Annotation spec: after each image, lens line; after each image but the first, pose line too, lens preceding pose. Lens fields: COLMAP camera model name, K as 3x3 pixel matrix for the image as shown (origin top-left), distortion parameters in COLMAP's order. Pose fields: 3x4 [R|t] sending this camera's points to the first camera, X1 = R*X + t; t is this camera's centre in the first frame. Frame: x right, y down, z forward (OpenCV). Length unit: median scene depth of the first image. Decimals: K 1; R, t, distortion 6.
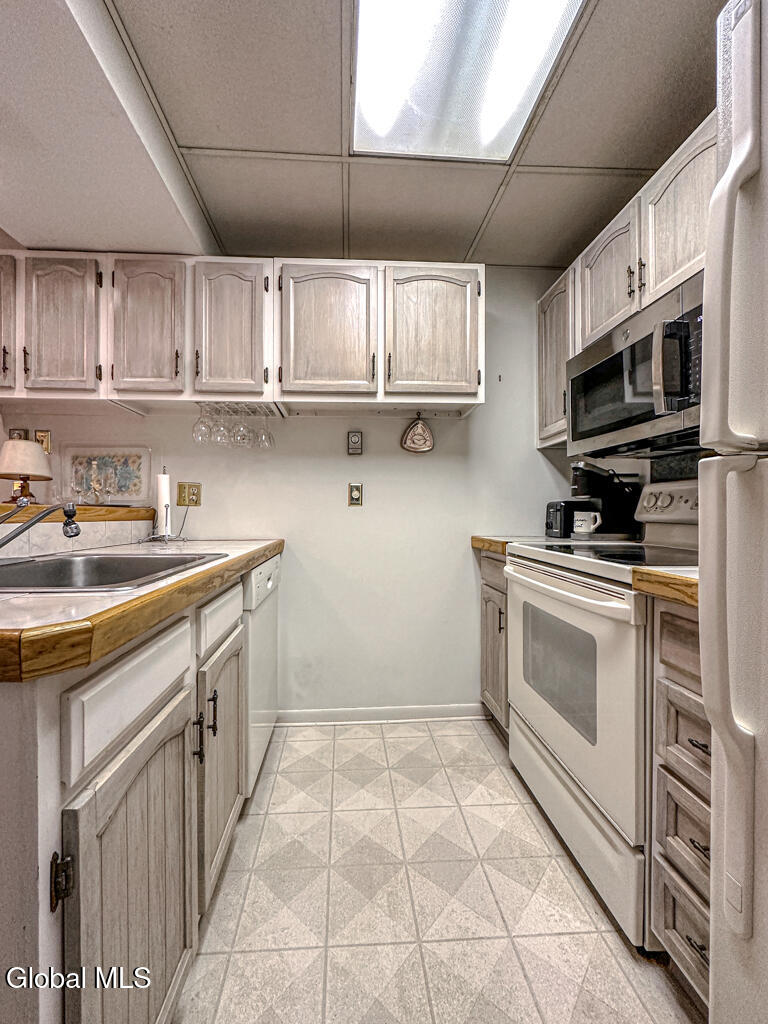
lens RADIAL K [[420.9, 0, 344.6], [0, 420.9, 514.8], [0, 0, 1]] dist [-0.003678, -0.000304]
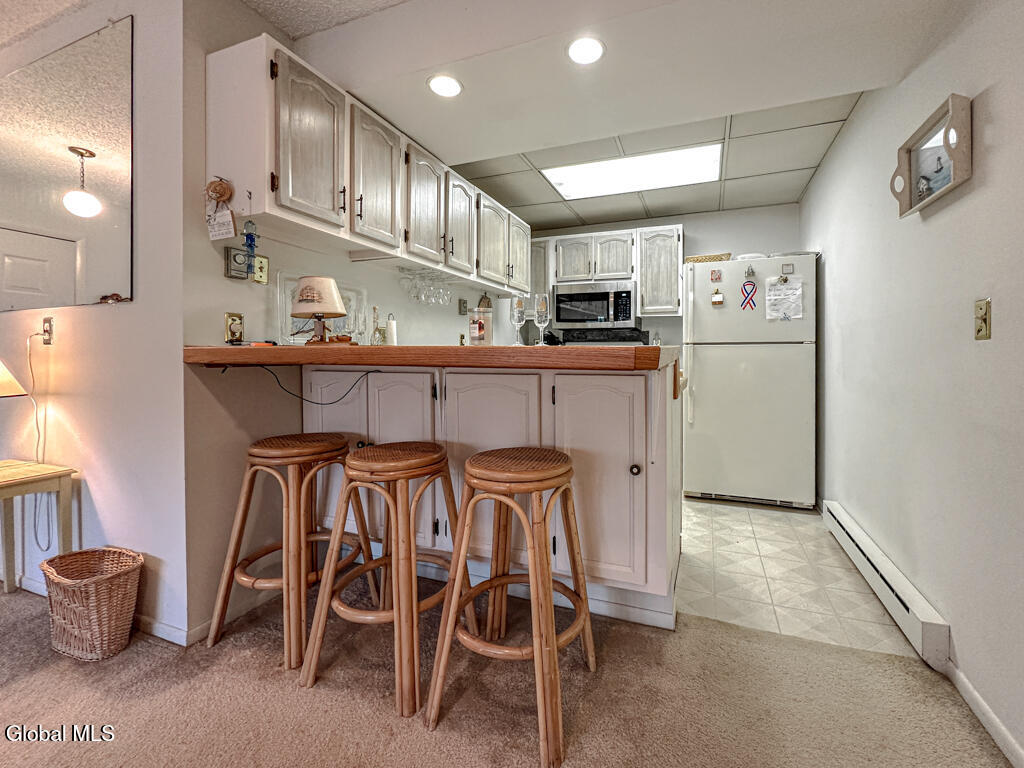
lens RADIAL K [[420.9, 0, 556.1], [0, 420.9, 357.9], [0, 0, 1]] dist [-0.003678, -0.000304]
pose [[0.355432, -0.022793, 0.934424, -1.491805], [0.007180, 0.999740, 0.021655, -0.028555], [-0.934674, -0.000988, 0.355503, 0.193746]]
